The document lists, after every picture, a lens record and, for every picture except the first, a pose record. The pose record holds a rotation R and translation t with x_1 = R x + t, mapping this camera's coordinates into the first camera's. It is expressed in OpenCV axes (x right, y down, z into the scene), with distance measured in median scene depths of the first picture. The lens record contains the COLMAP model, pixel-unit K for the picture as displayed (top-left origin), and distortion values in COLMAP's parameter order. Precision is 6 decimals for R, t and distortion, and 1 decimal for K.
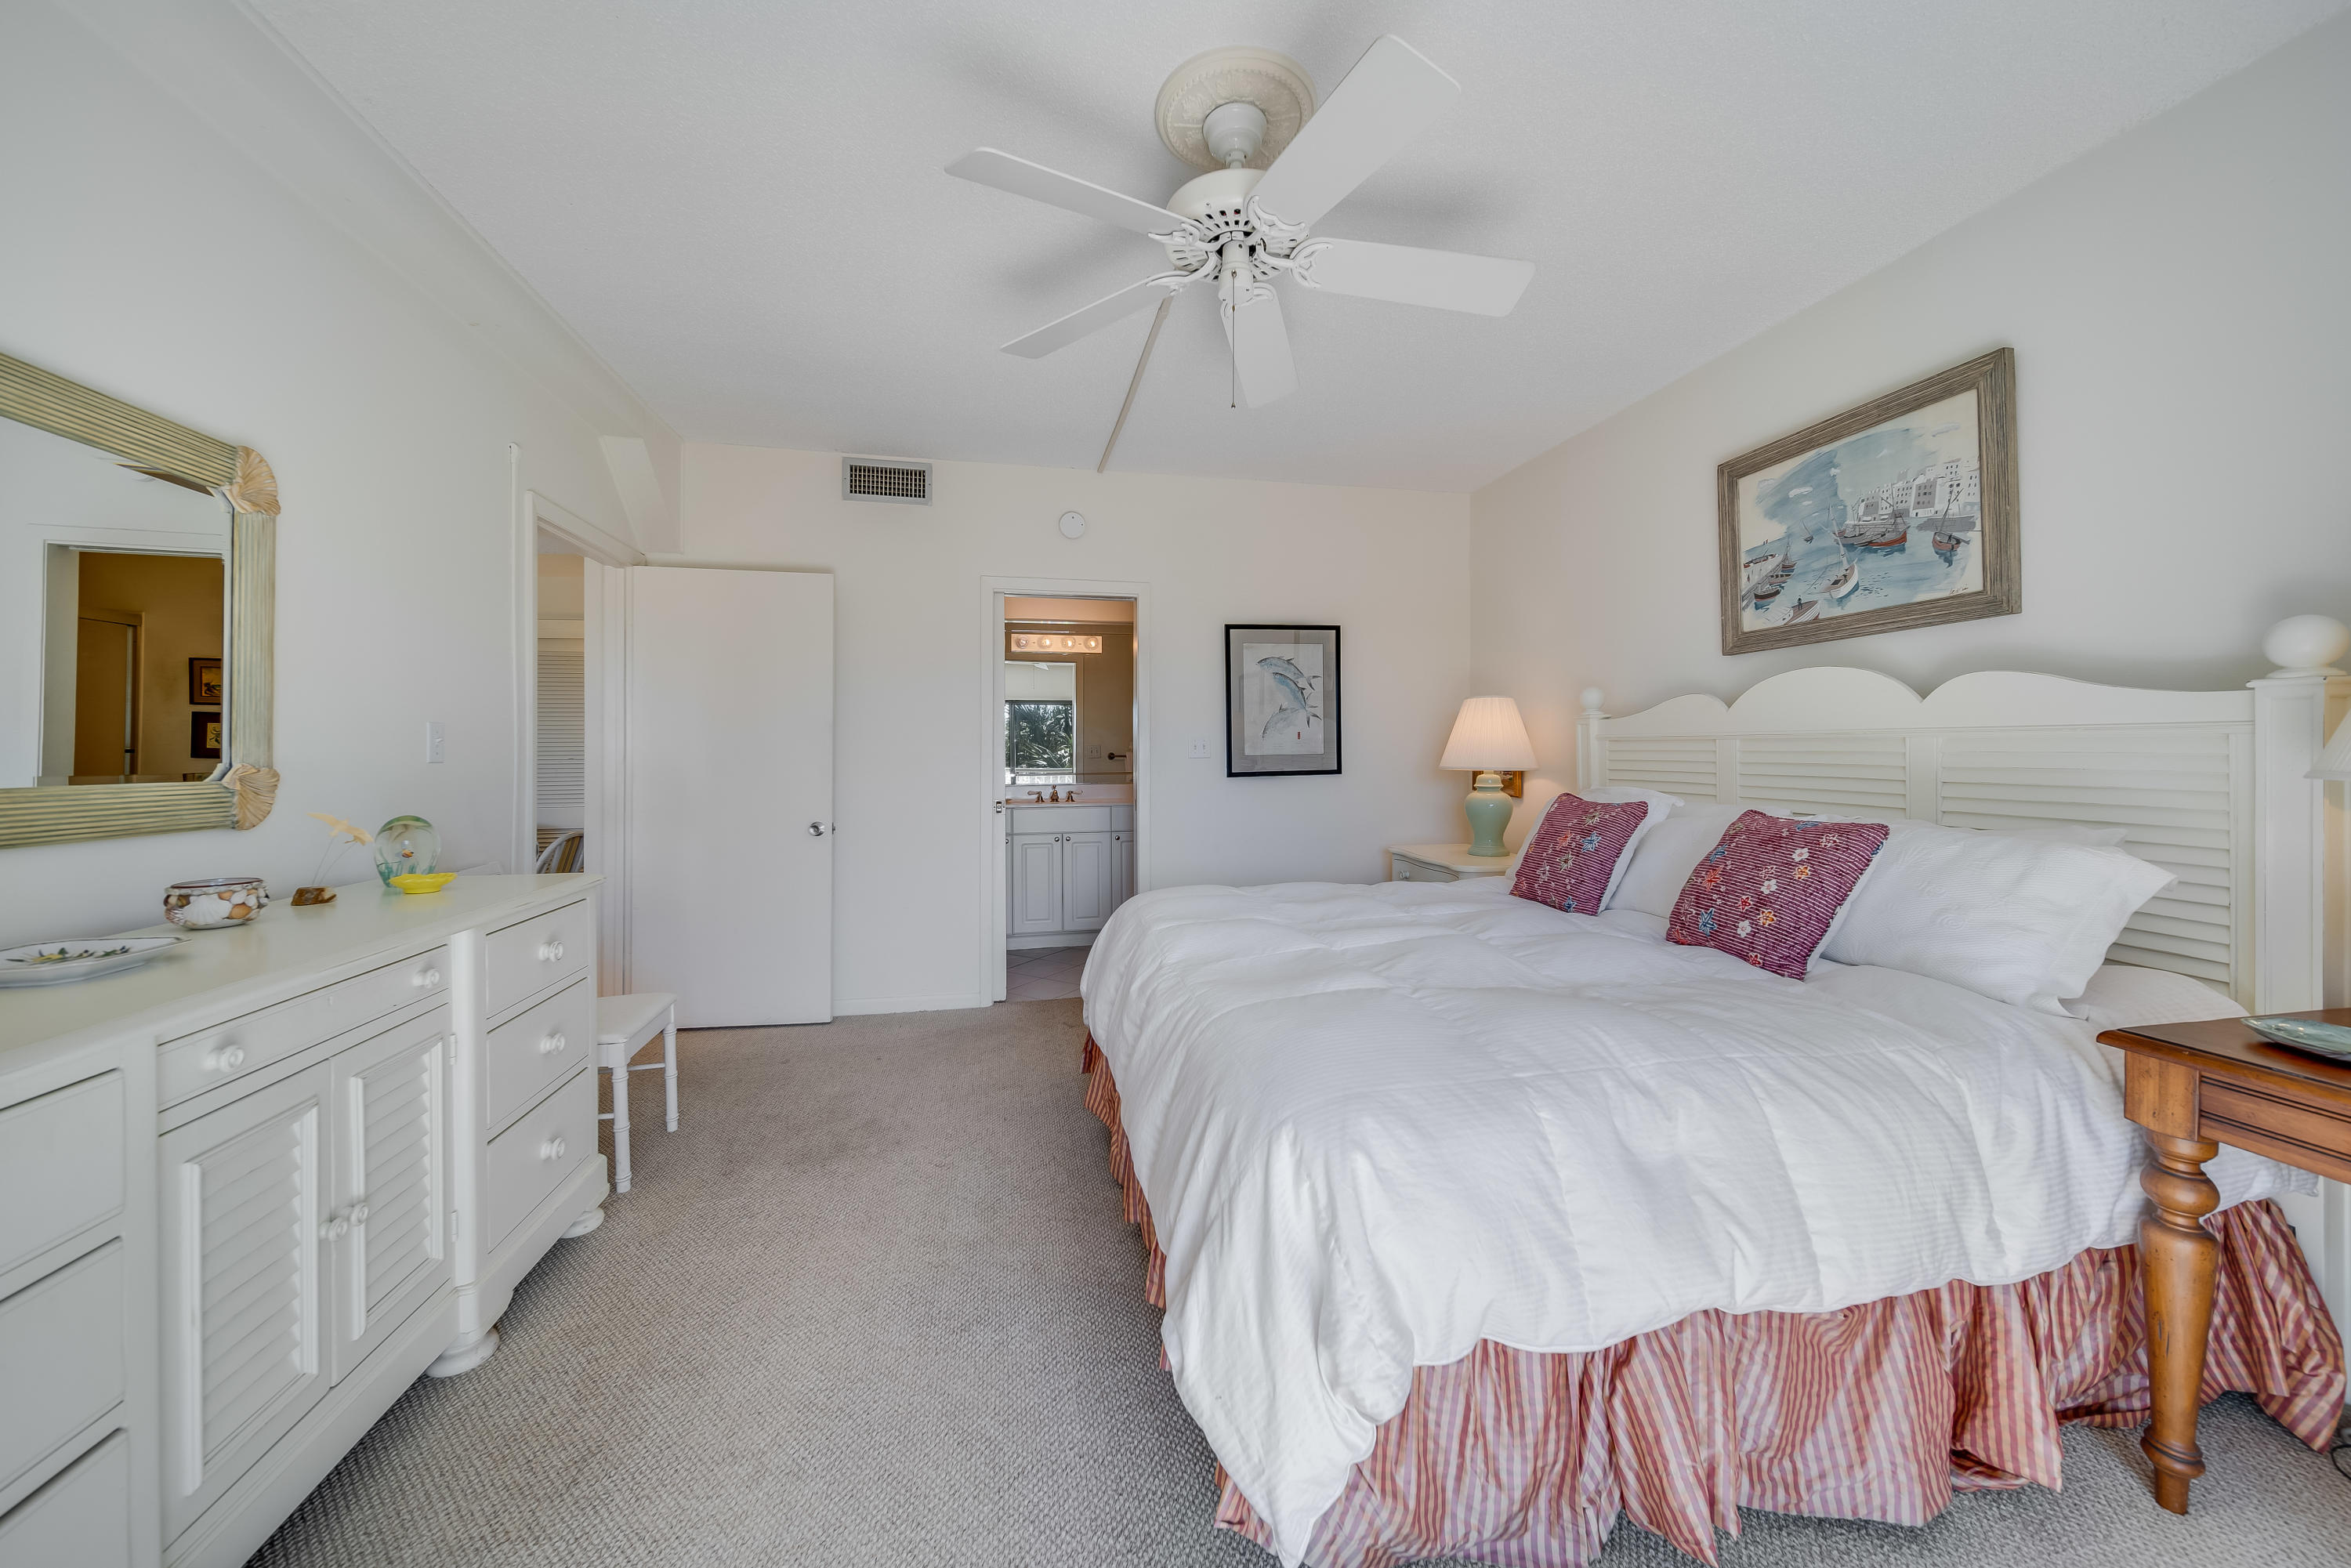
lens RADIAL K [[837.3, 0, 1179.3], [0, 837.3, 751.9], [0, 0, 1]] dist [-0.000155, -0.000175]
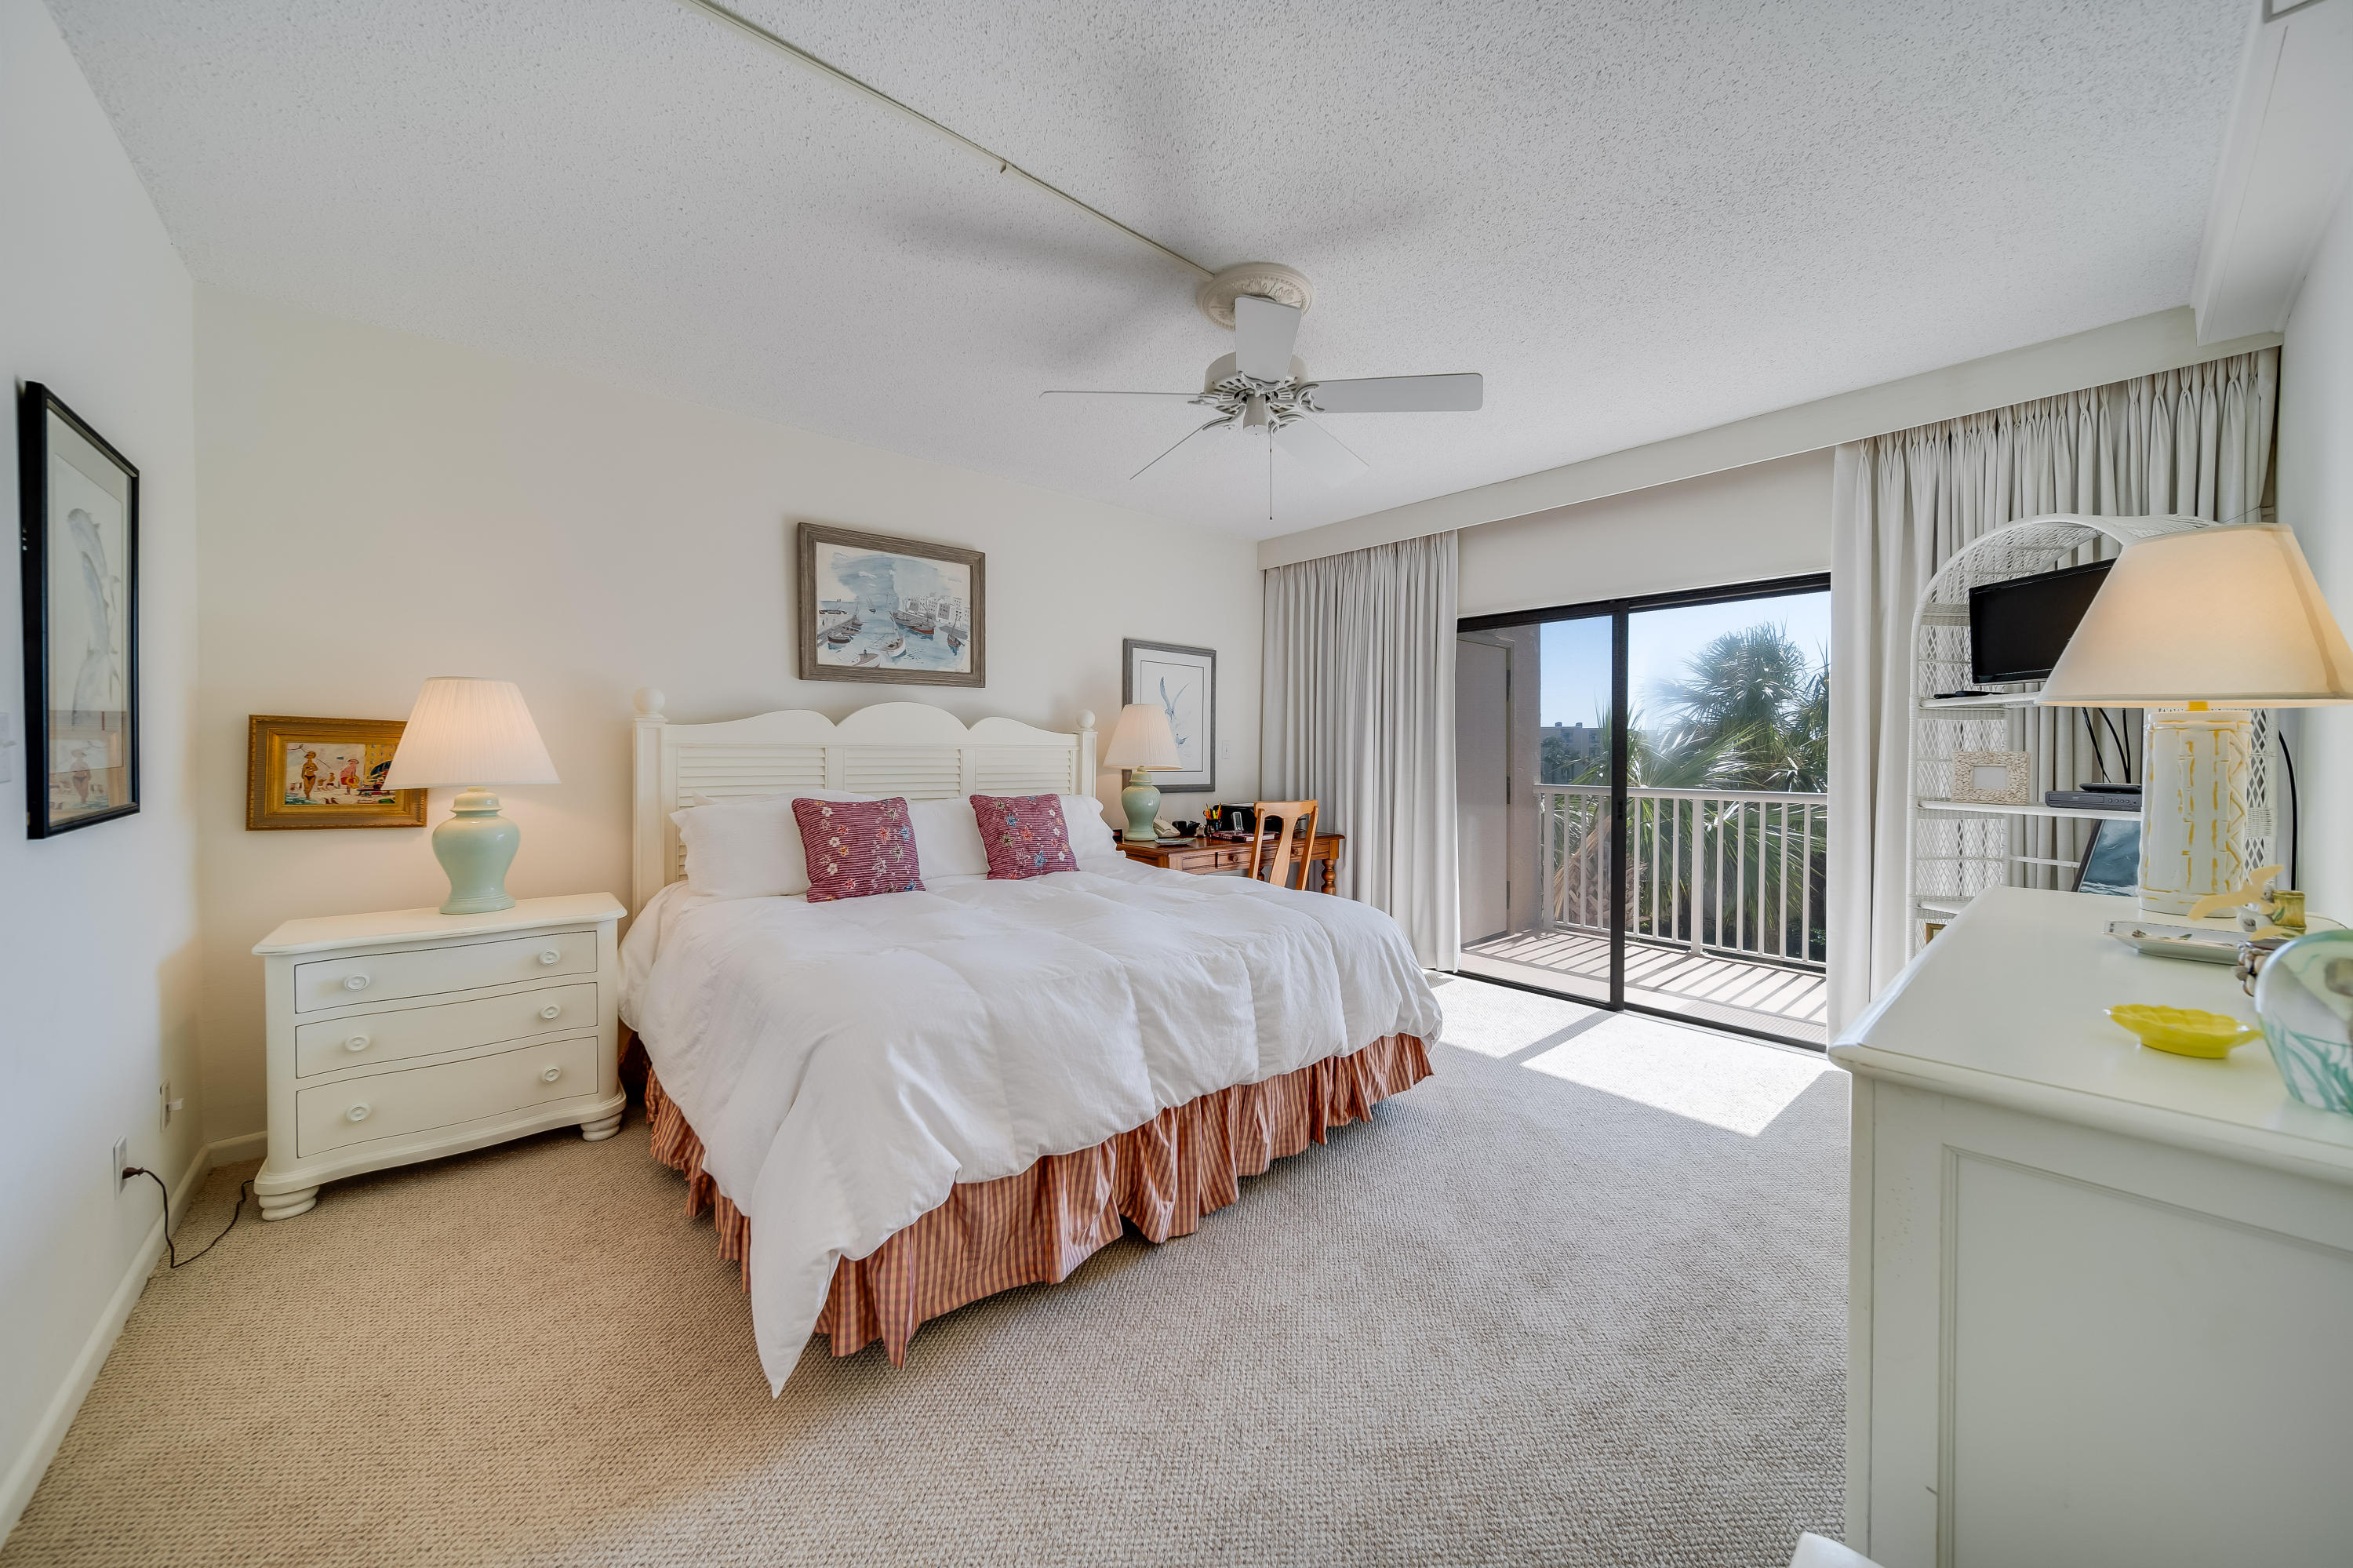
lens RADIAL K [[838.0, 0, 1180.3], [0, 838.0, 751.8], [0, 0, 1]] dist [-0.000155, -0.000175]
pose [[-0.494783, 0.003336, 0.869010, -0.774083], [0.002552, 0.999994, -0.002386, -0.005726], [-0.869013, 0.001038, -0.494788, 1.269512]]
